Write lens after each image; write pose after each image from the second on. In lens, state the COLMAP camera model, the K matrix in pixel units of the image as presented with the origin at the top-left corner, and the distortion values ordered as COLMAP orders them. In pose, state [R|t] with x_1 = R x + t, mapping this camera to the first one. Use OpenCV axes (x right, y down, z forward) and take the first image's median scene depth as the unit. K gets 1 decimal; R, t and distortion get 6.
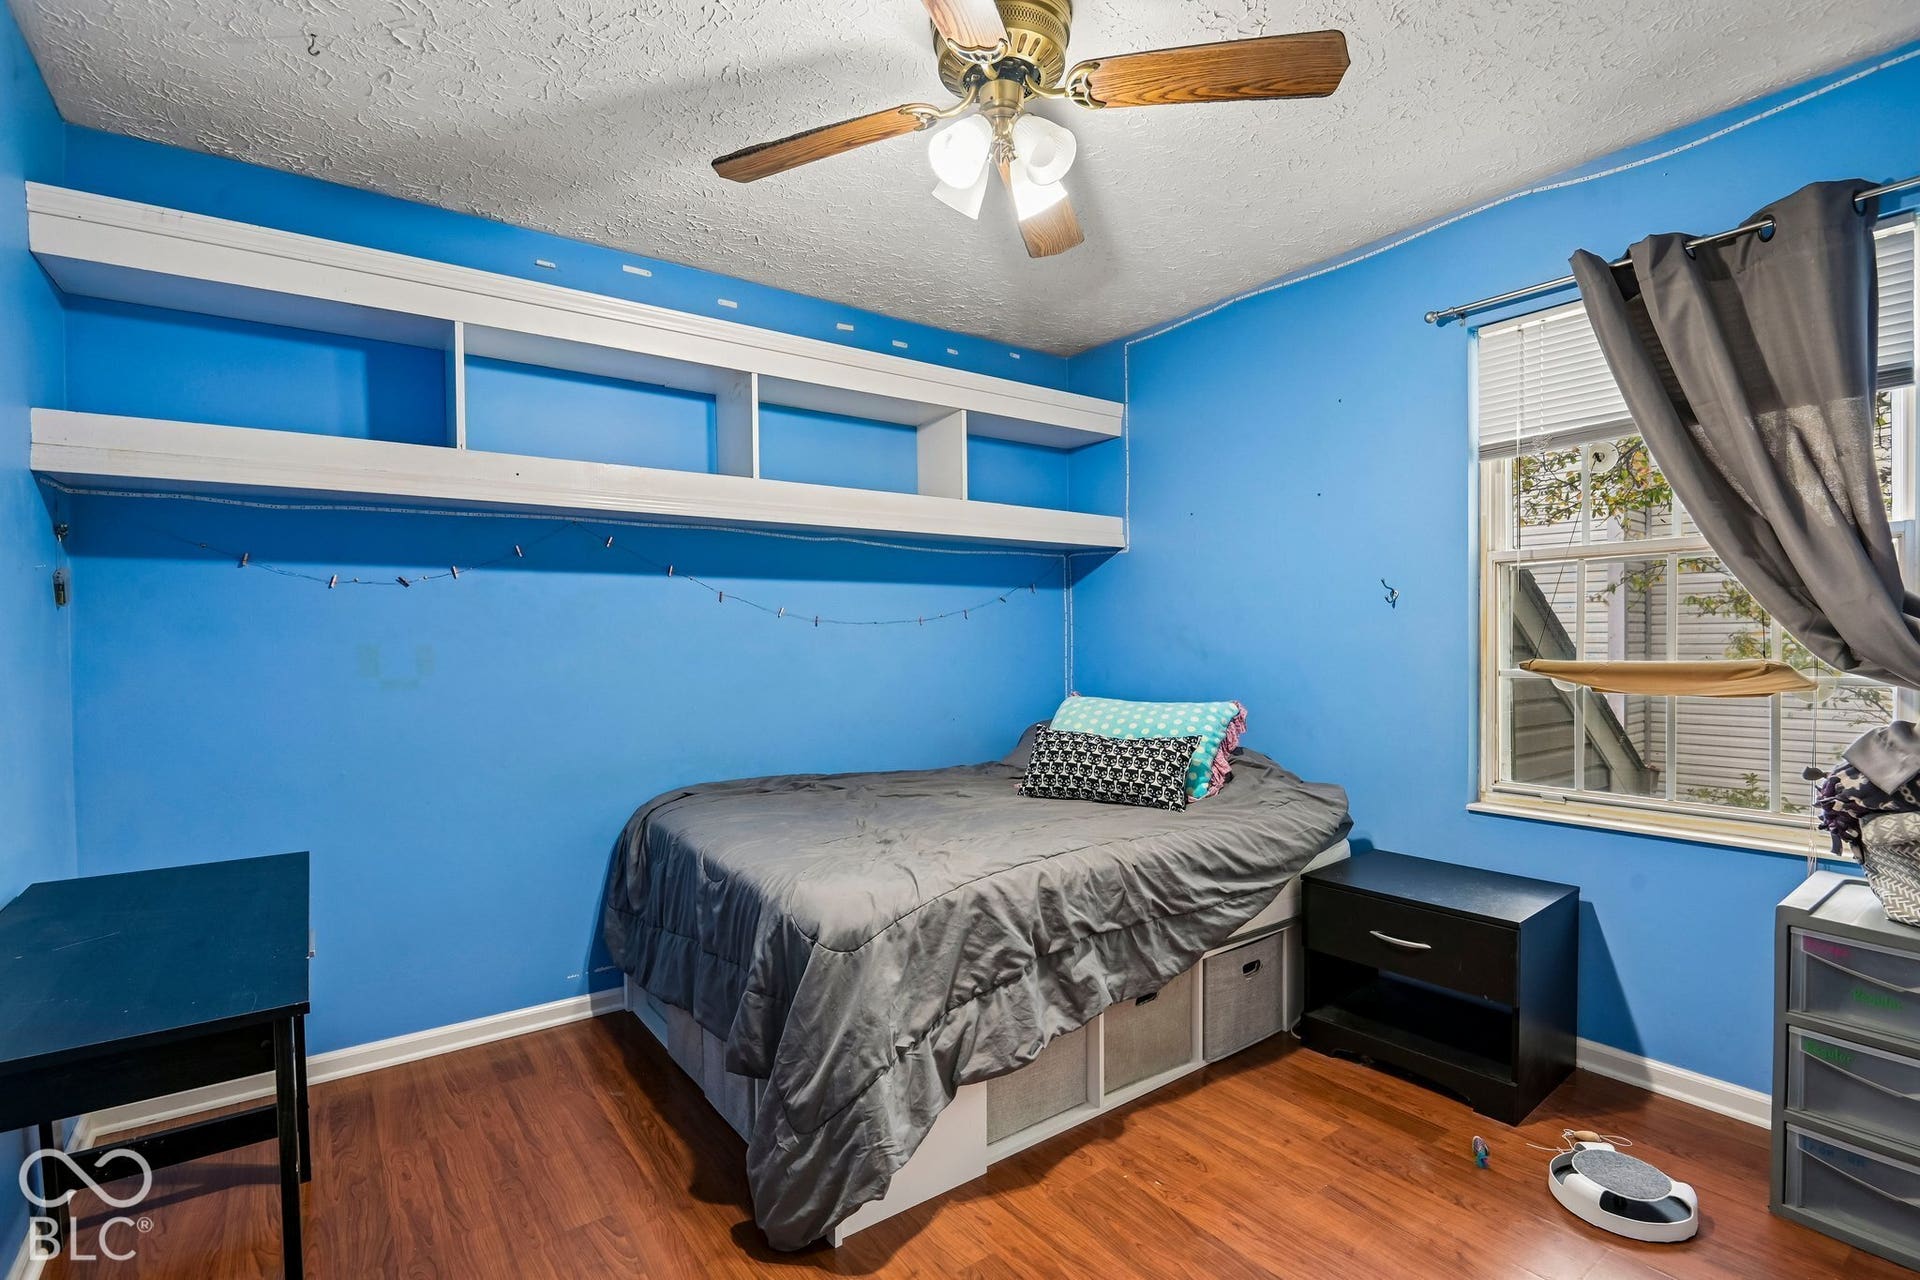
lens RADIAL K [[890.4, 0, 952.6], [0, 890.4, 658.6], [0, 0, 1]] dist [-0.015334, -0.001555]
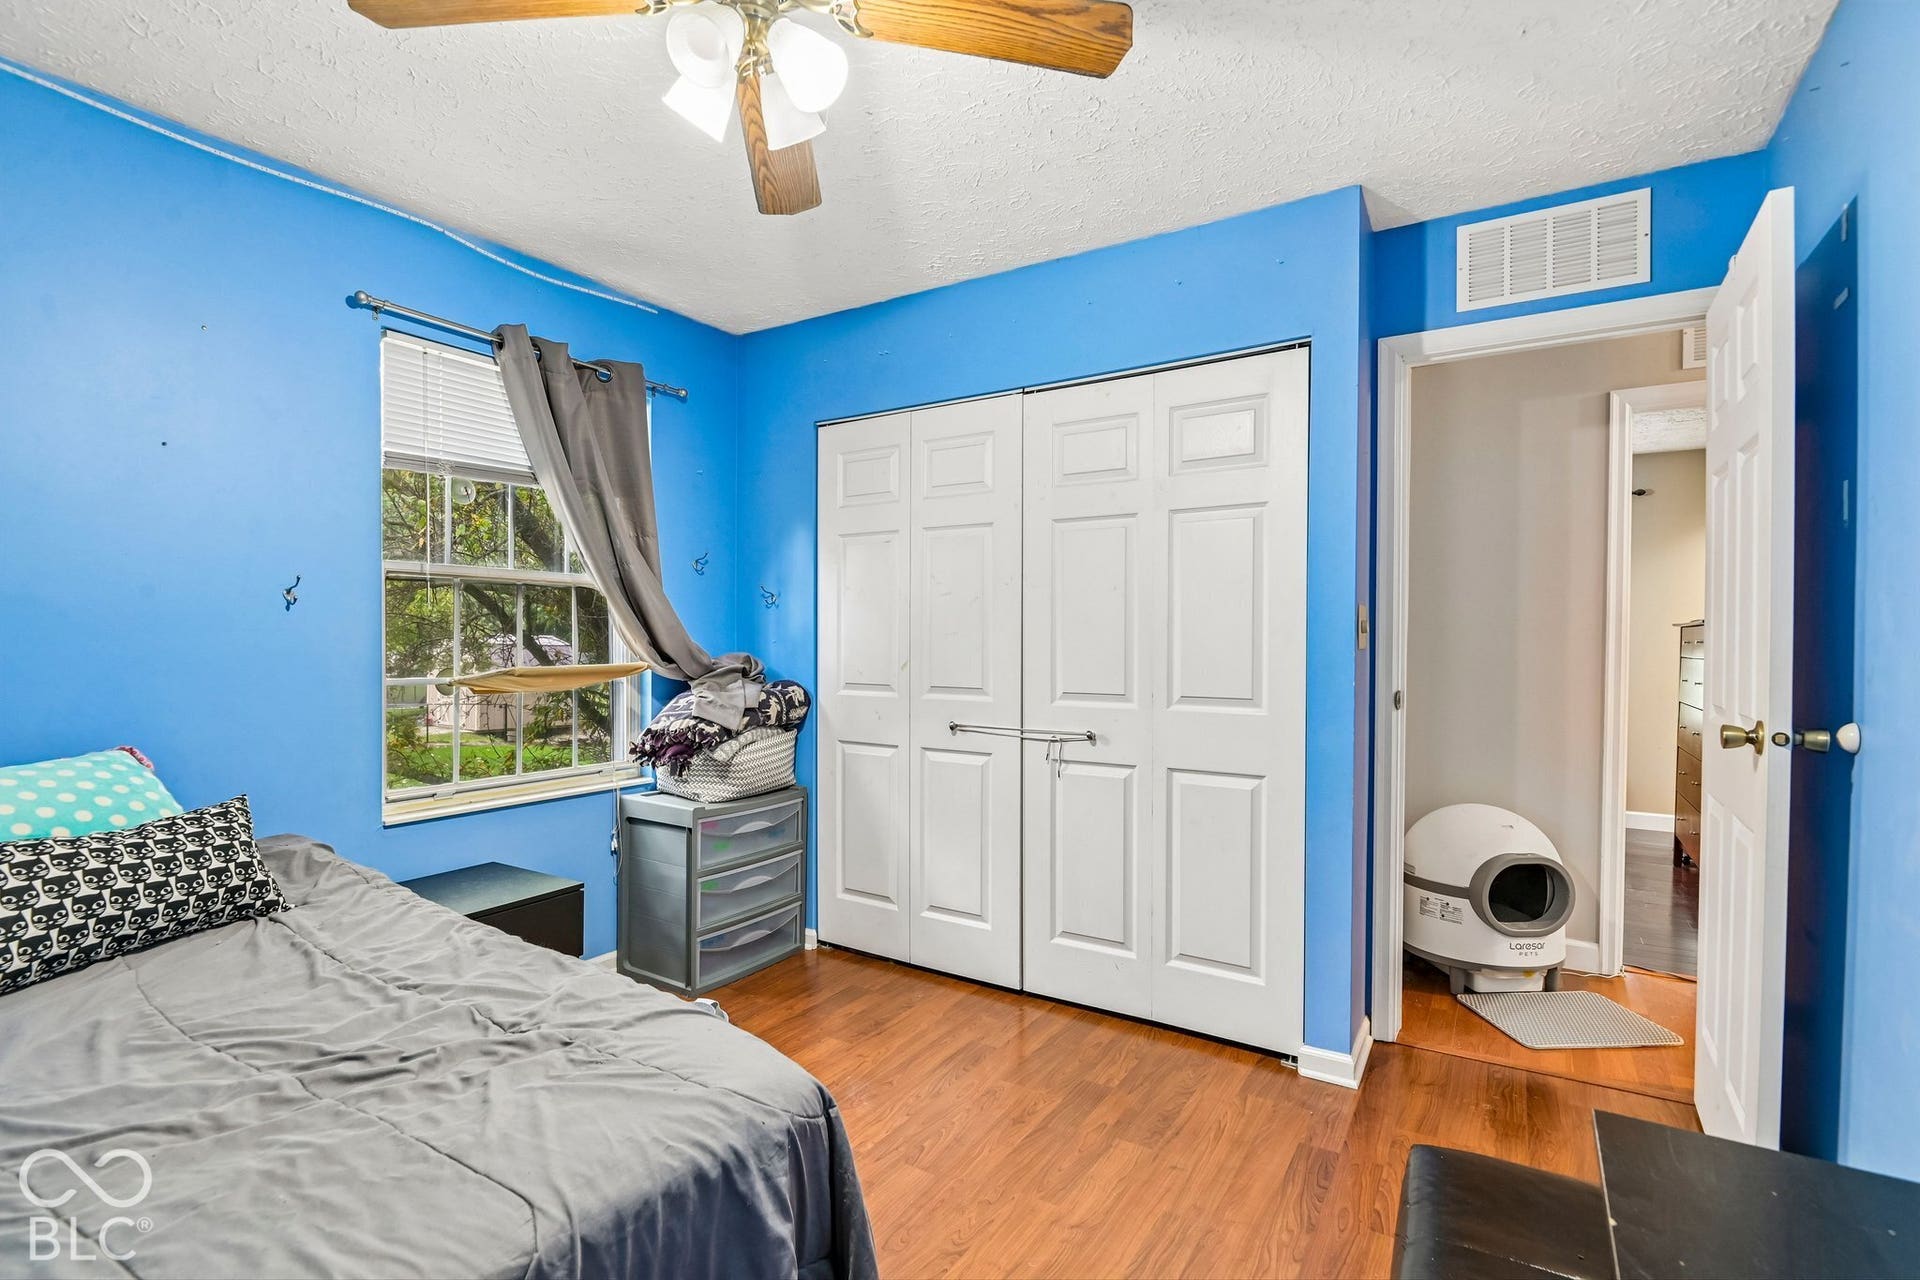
lens RADIAL K [[890.4, 0, 952.6], [0, 890.4, 658.6], [0, 0, 1]] dist [-0.015334, -0.001555]
pose [[-0.366332, -0.010549, 0.930424, -0.570186], [0.017867, 0.999672, 0.018368, -0.017970], [-0.930312, 0.023353, -0.366024, 0.820622]]
